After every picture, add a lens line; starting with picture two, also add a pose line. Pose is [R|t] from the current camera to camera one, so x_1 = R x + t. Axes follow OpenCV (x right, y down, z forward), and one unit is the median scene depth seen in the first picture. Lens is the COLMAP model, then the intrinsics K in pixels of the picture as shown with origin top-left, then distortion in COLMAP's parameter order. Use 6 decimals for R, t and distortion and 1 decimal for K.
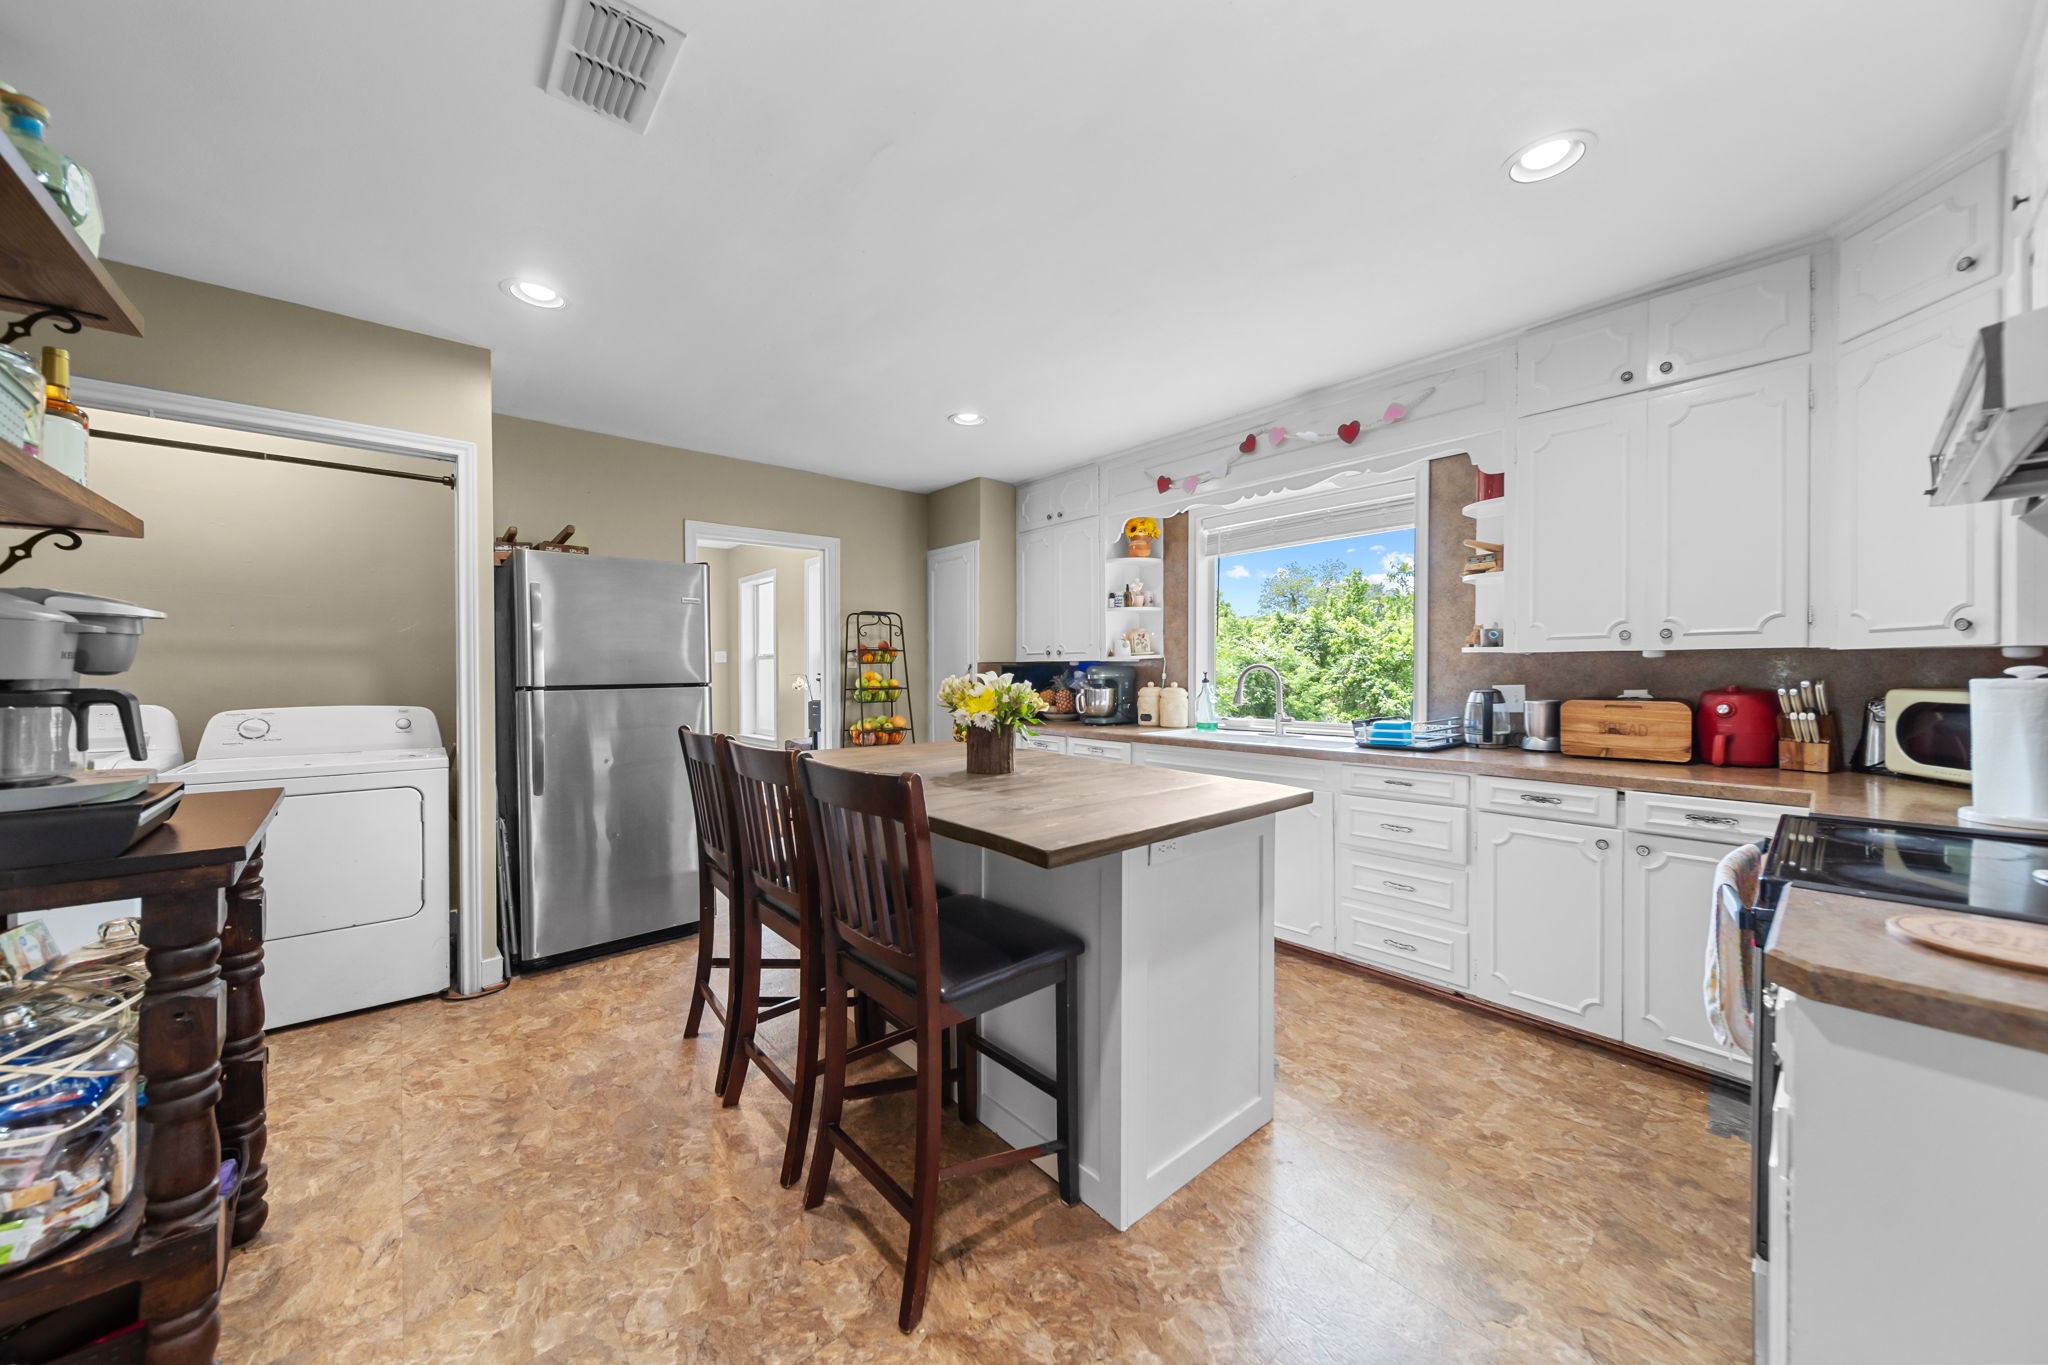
lens RADIAL K [[722.7, 0, 1022.5], [0, 722.7, 680.8], [0, 0, 1]] dist [0.000803, -0.001295]
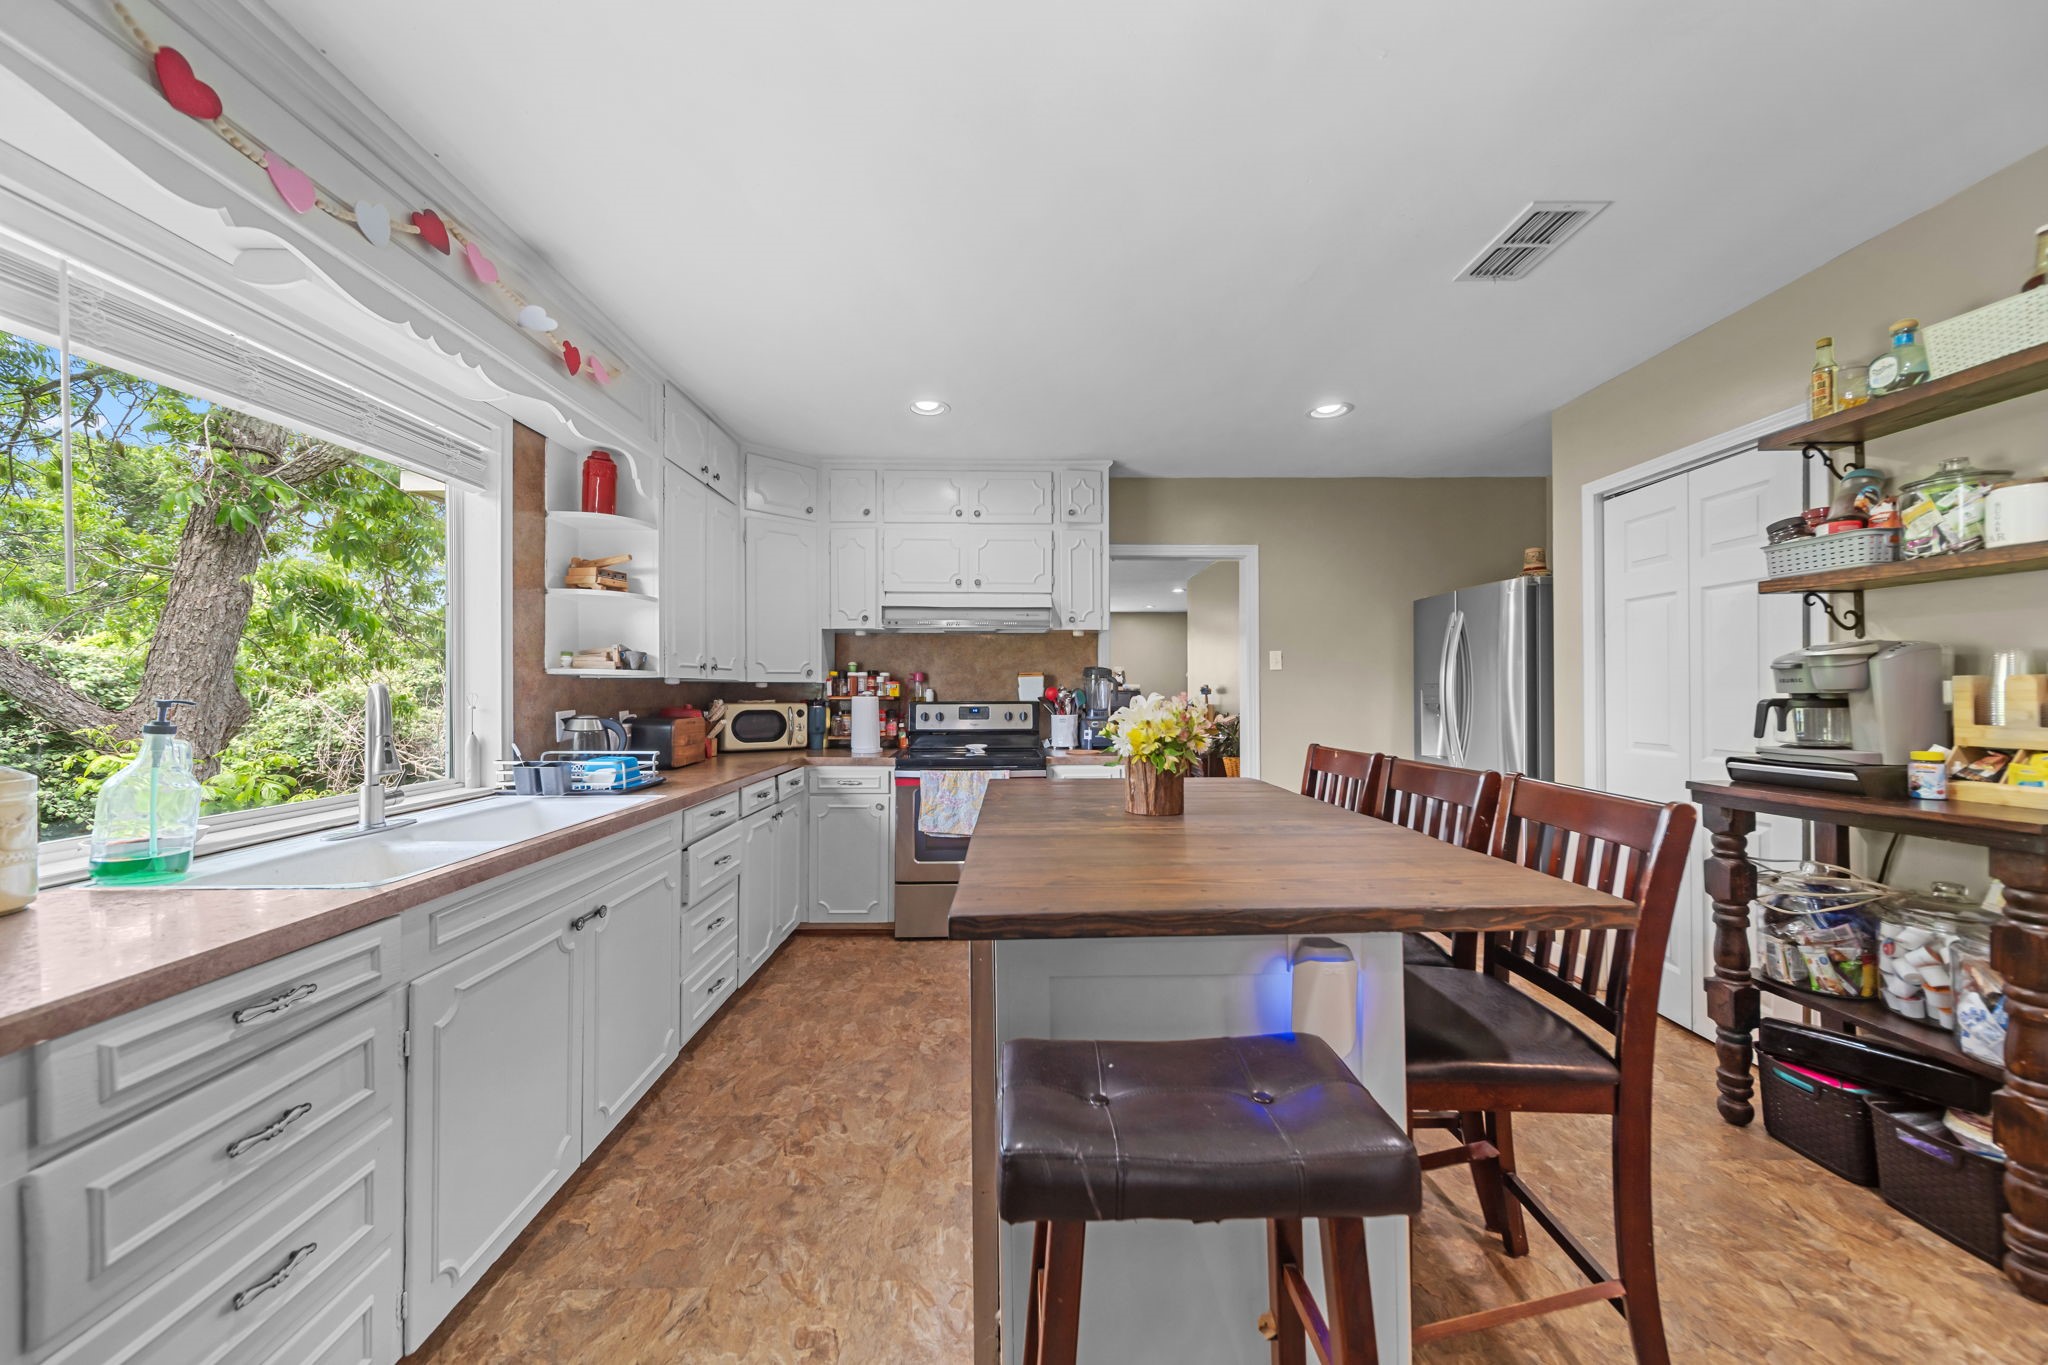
lens RADIAL K [[722.7, 0, 1022.5], [0, 722.7, 680.8], [0, 0, 1]] dist [0.000803, -0.001295]
pose [[-0.769606, 0.014366, 0.638357, -0.473874], [0.014033, 0.999886, -0.005584, -0.023973], [-0.638364, 0.004661, -0.769720, 1.780423]]
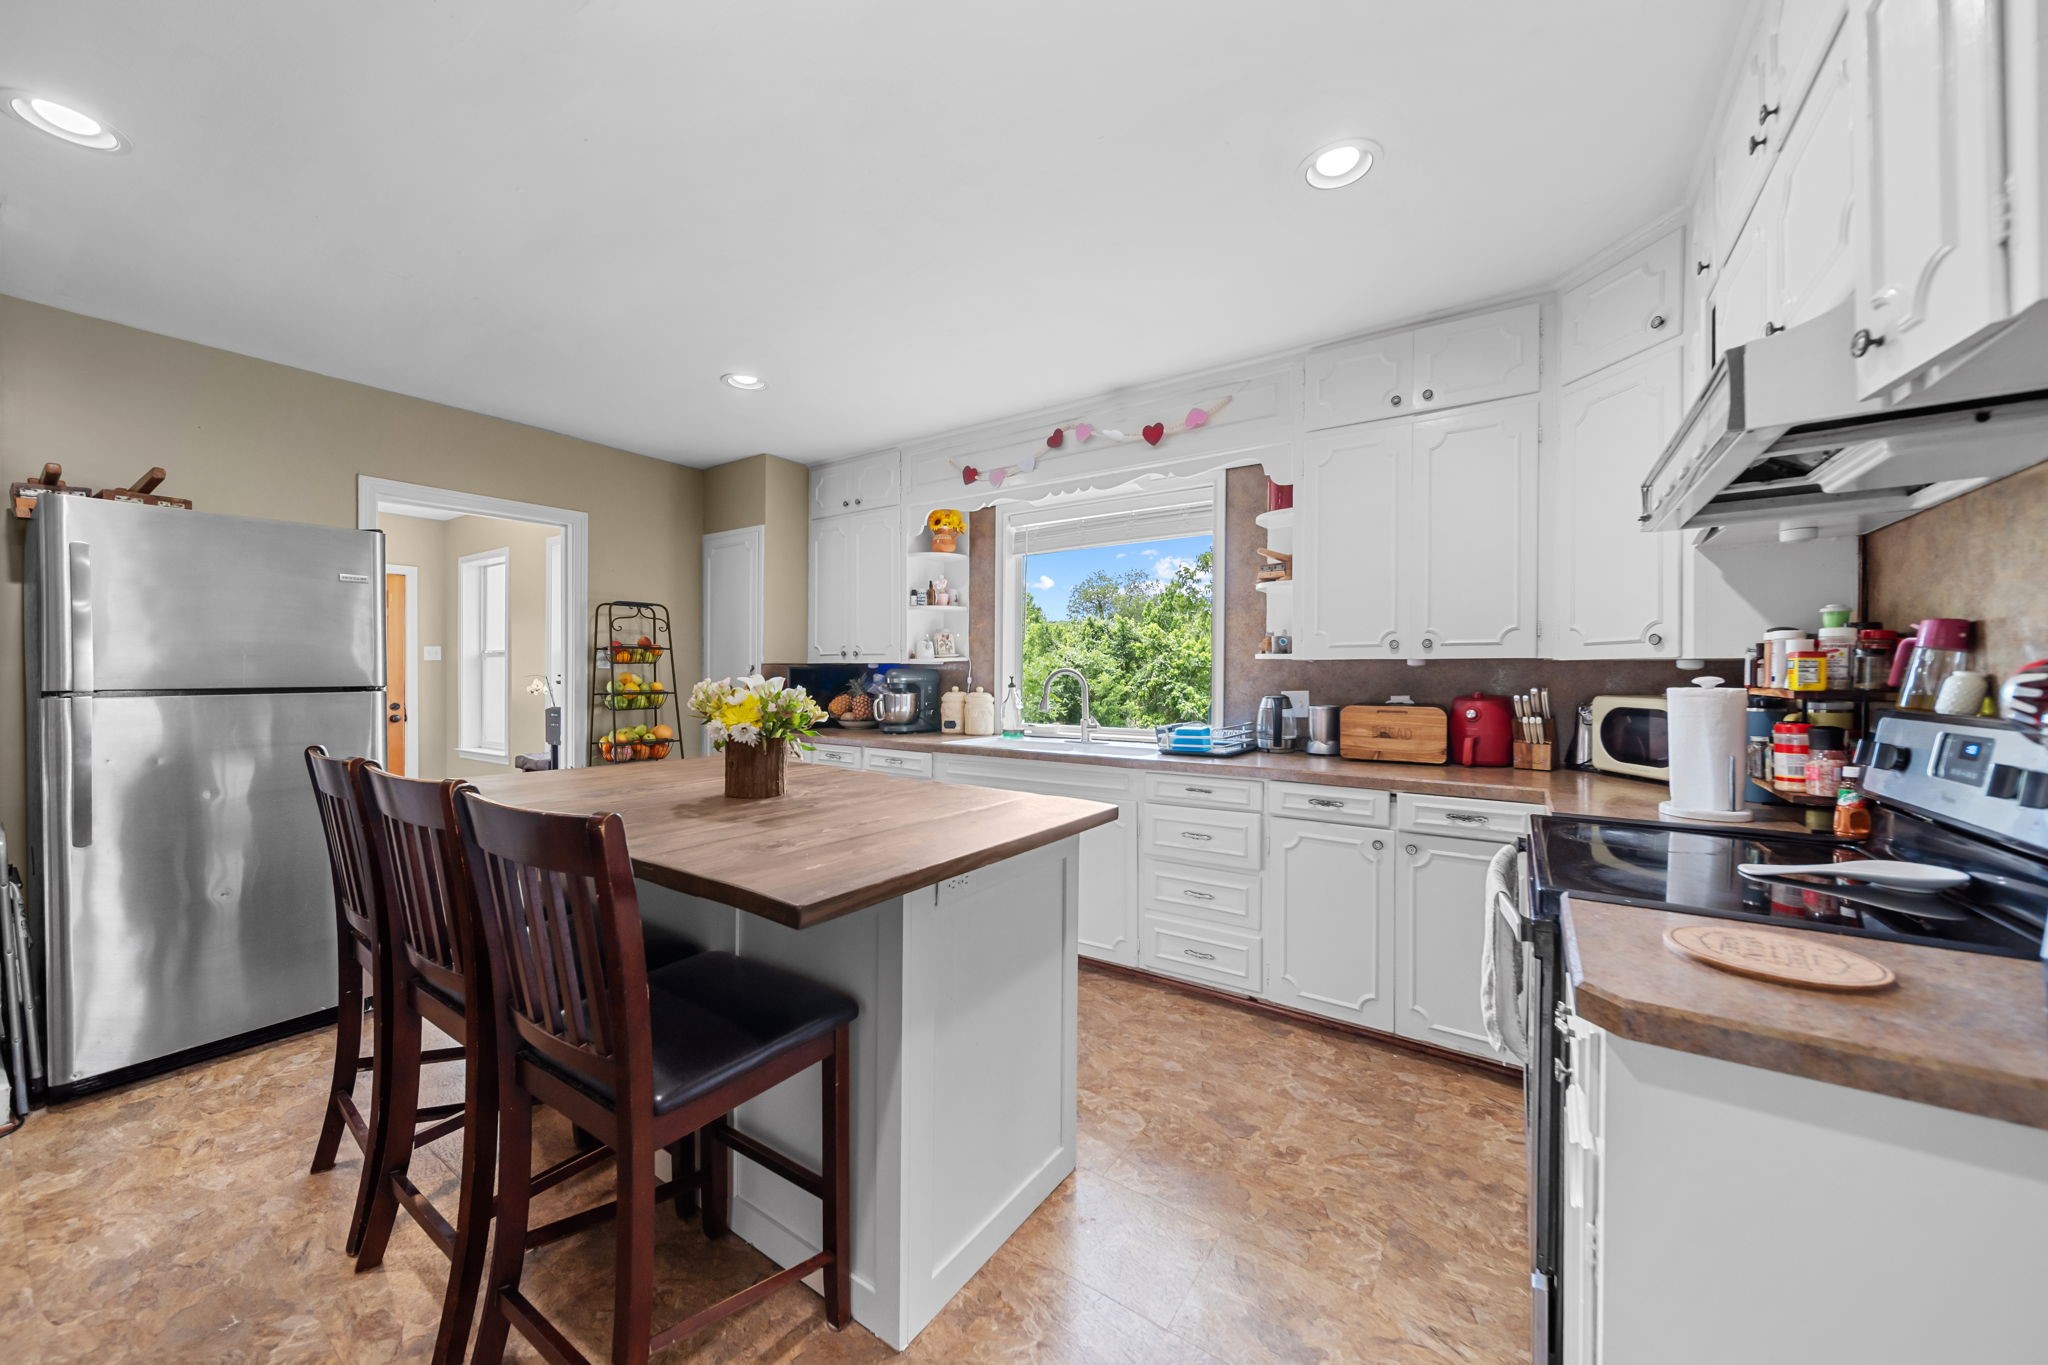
lens RADIAL K [[738.9, 0, 1024.0], [0, 738.9, 682.5], [0, 0, 1]] dist [-0.001029, -0.000159]
pose [[0.967309, 0.004300, 0.253563, 0.039974], [-0.003813, 0.999990, -0.002413, -0.002884], [-0.253570, 0.001367, 0.967316, 0.102196]]
